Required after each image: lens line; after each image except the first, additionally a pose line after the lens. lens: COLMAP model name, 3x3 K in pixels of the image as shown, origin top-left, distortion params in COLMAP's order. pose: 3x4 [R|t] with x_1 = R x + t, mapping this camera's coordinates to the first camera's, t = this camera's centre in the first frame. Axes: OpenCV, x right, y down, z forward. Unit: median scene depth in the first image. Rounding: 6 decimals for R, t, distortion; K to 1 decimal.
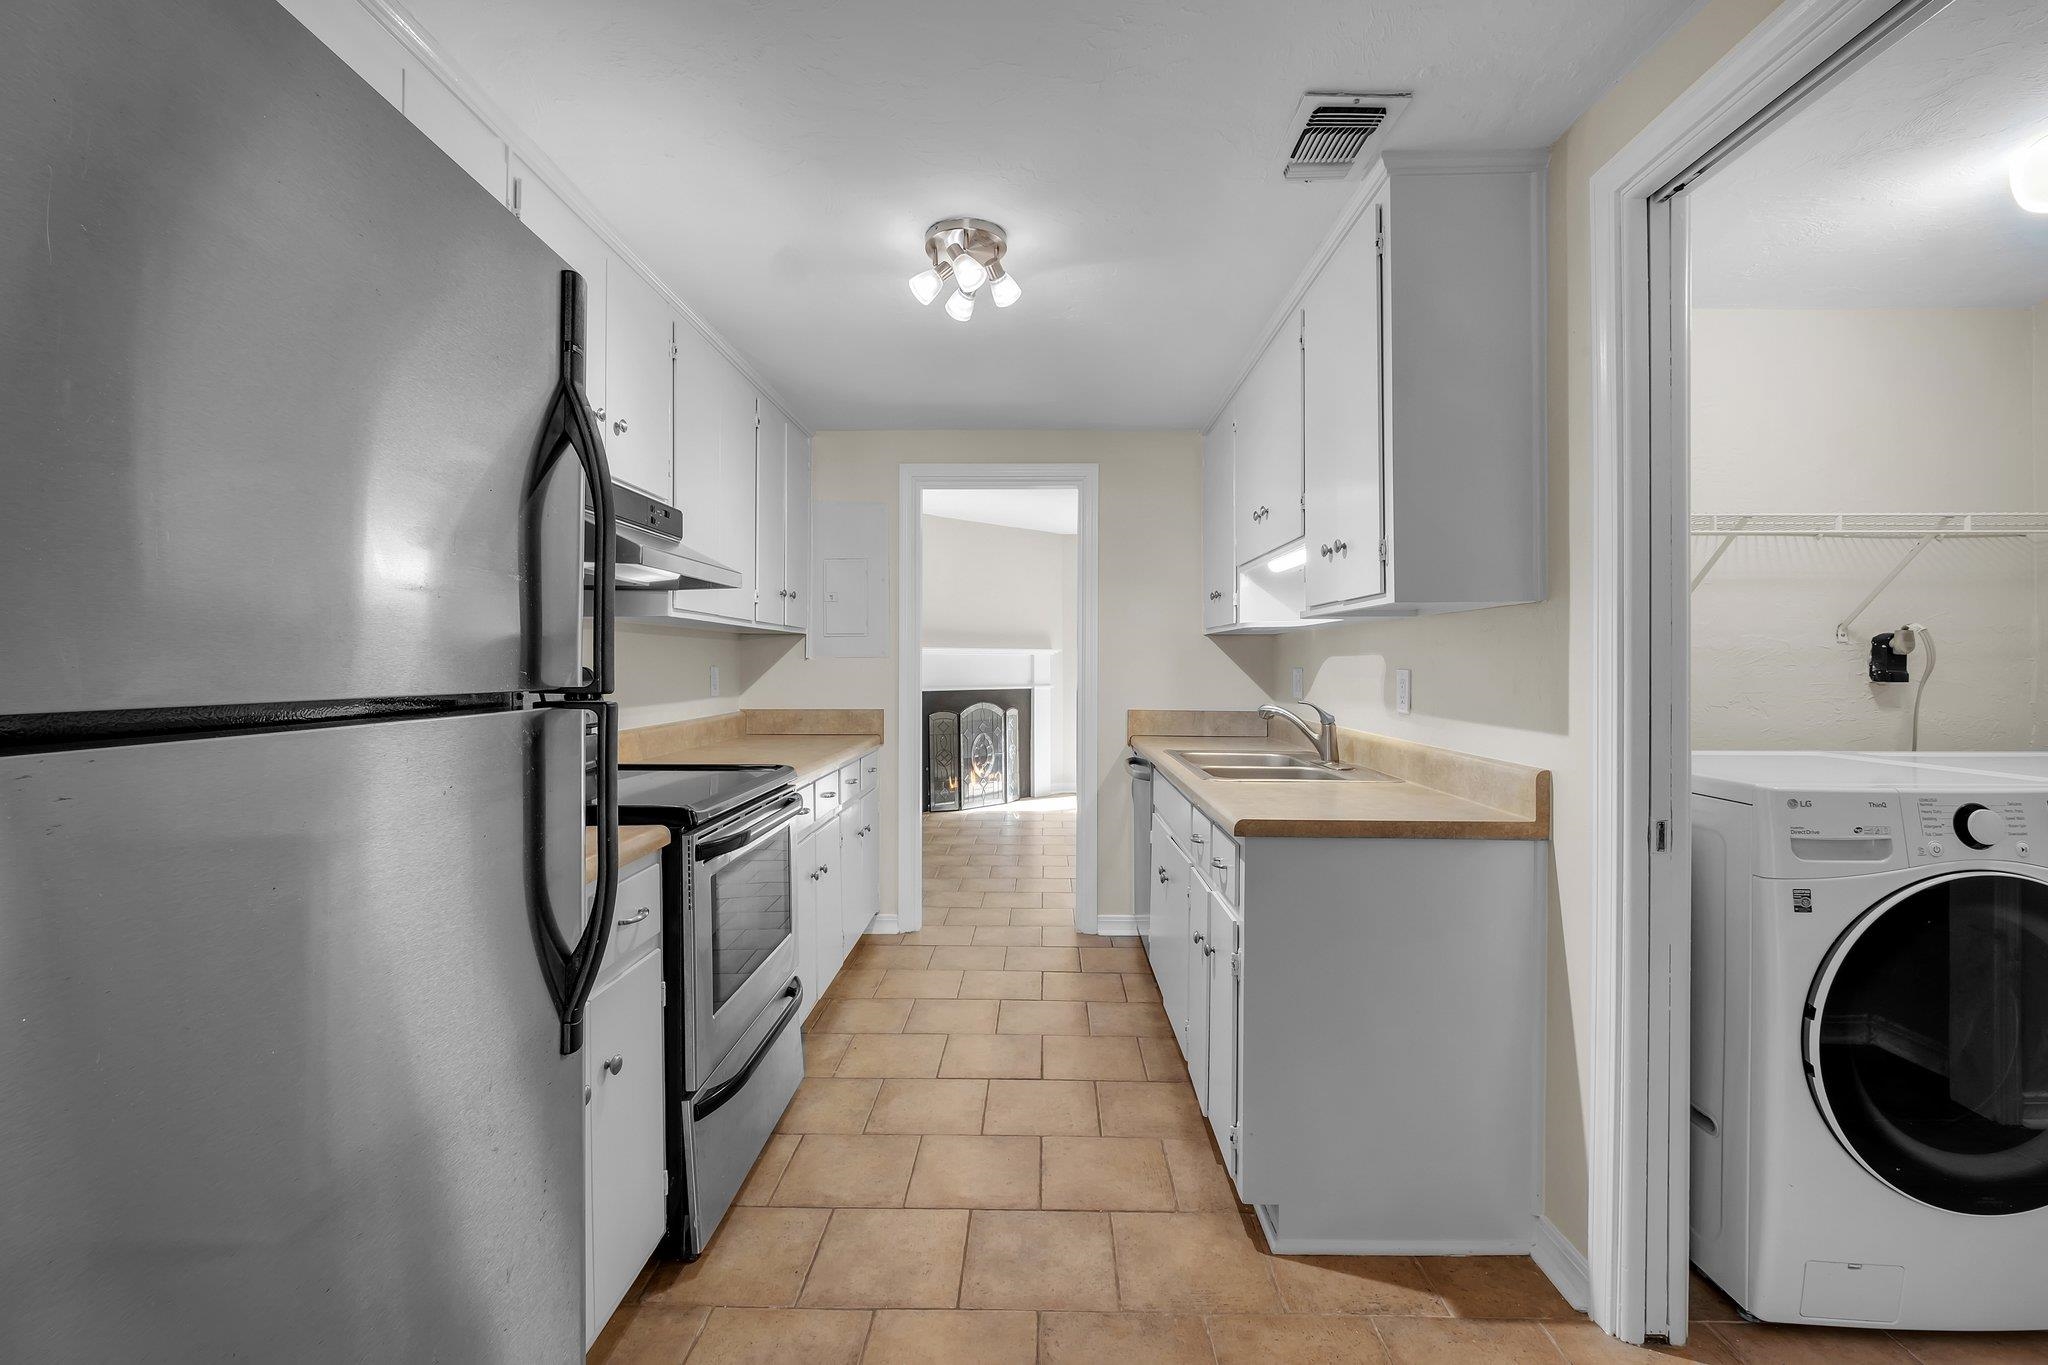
lens RADIAL K [[892.8, 0, 1018.0], [0, 892.8, 680.0], [0, 0, 1]] dist [-0.004543, 0.000686]
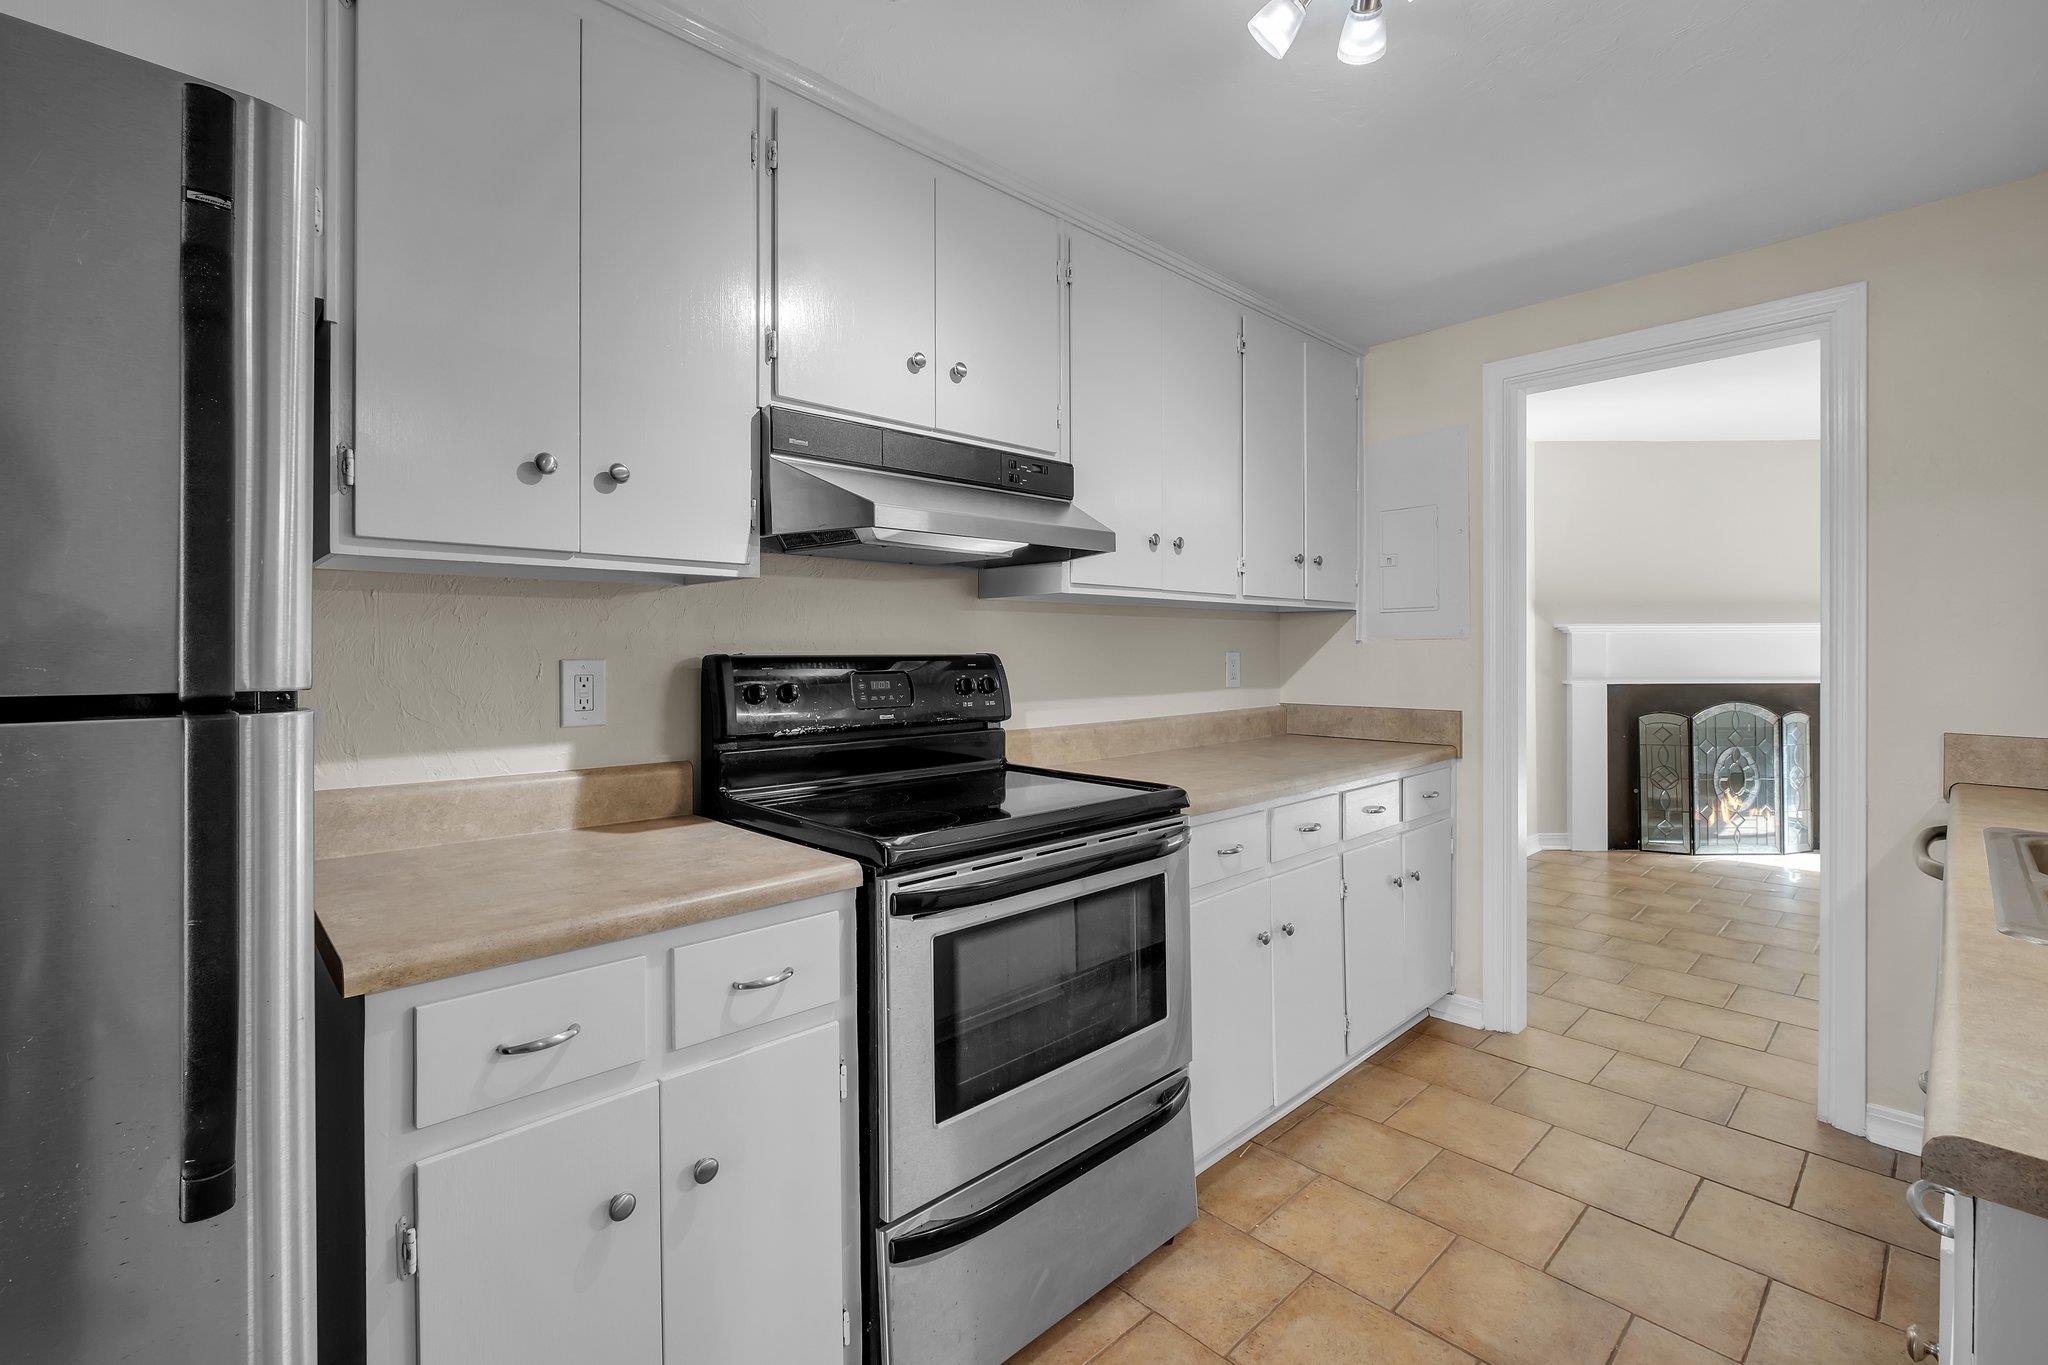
lens RADIAL K [[892.8, 0, 1028.2], [0, 892.8, 653.7], [0, 0, 1]] dist [-0.004543, 0.000686]
pose [[0.707931, 0.001455, -0.706280, 0.123397], [-0.008671, 0.999940, -0.006630, -0.006319], [0.706229, 0.010818, 0.707901, 0.272540]]
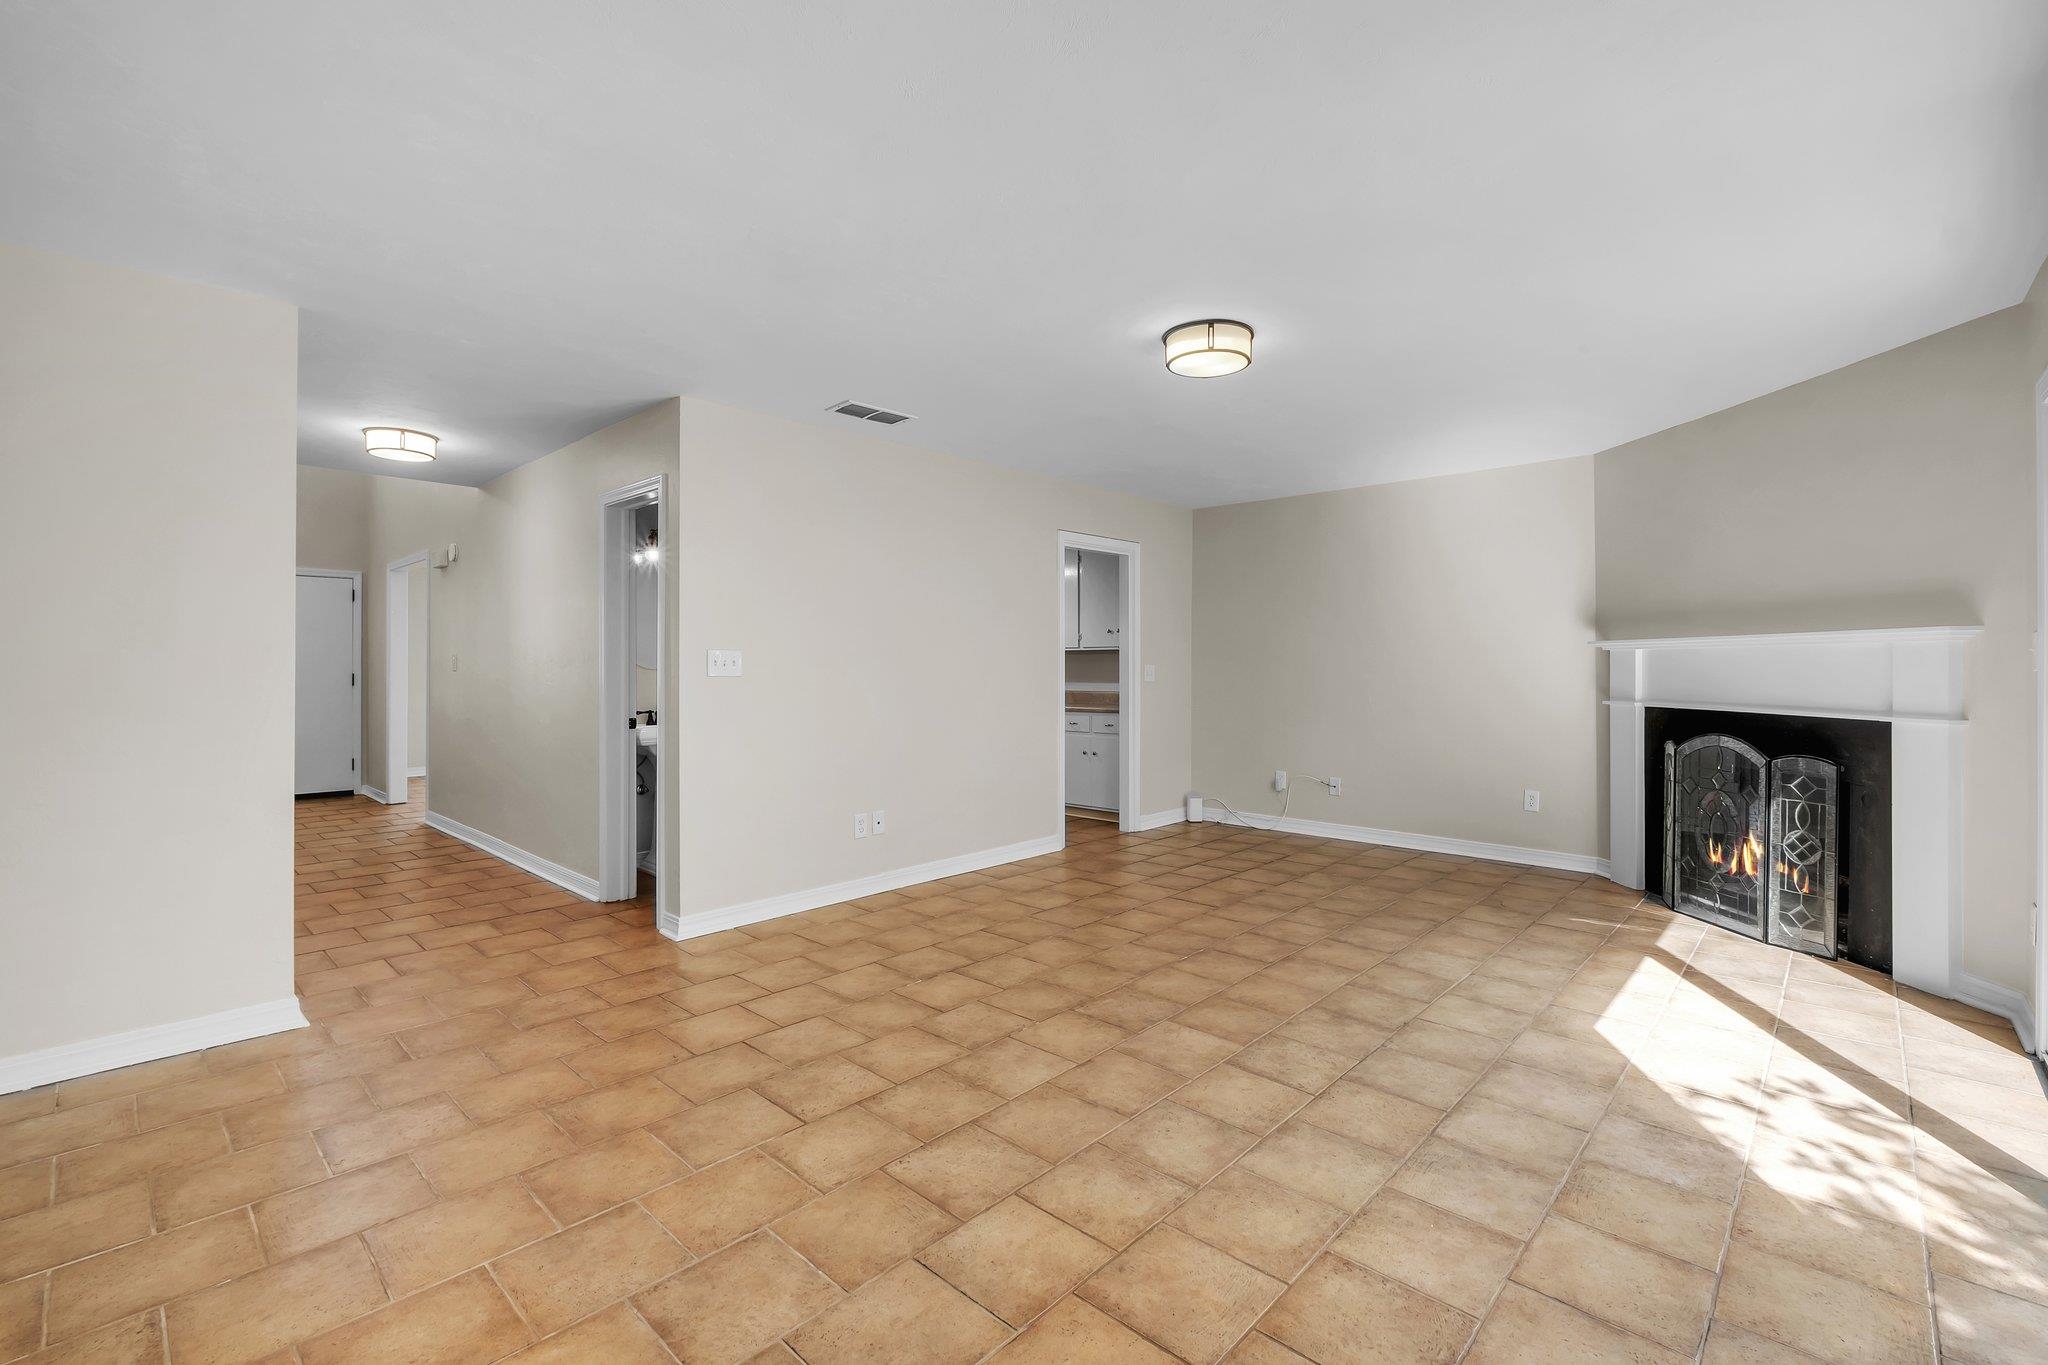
lens RADIAL K [[892.8, 0, 1024.2], [0, 892.8, 664.0], [0, 0, 1]] dist [-0.004543, 0.000686]
pose [[-0.658846, 0.000094, -0.752278, 1.349294], [-0.012488, 0.999861, 0.011062, -0.039229], [0.752174, 0.016682, -0.658753, 2.166834]]
